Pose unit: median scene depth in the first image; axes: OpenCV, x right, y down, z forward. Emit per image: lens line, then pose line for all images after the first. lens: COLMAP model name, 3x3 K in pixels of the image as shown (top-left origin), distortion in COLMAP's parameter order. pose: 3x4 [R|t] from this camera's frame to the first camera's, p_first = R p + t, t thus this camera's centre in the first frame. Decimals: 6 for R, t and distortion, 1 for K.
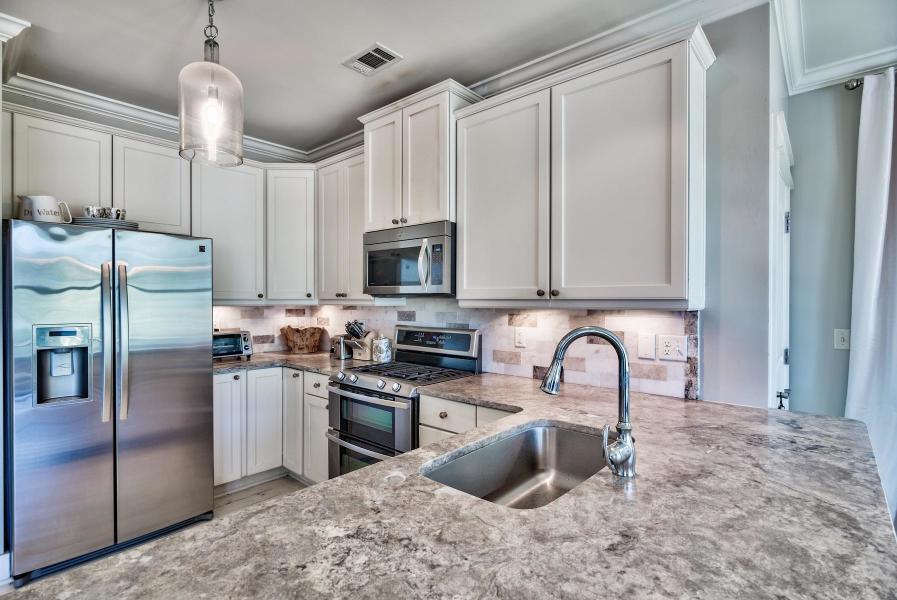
lens RADIAL K [[437.9, 0, 444.1], [0, 437.9, 302.0], [0, 0, 1]] dist [0.000459, 0.000045]
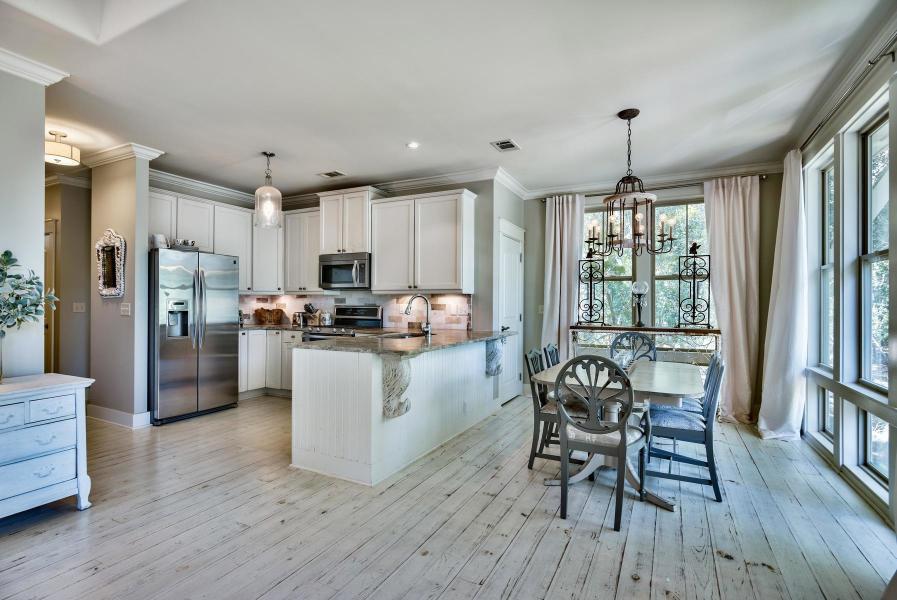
lens RADIAL K [[437.9, 0, 444.1], [0, 437.9, 302.0], [0, 0, 1]] dist [0.000459, 0.000045]
pose [[0.968298, 0.004884, 0.249749, -0.150321], [-0.002963, 0.999963, -0.008064, 0.062975], [-0.249780, 0.007068, 0.968277, -1.055744]]
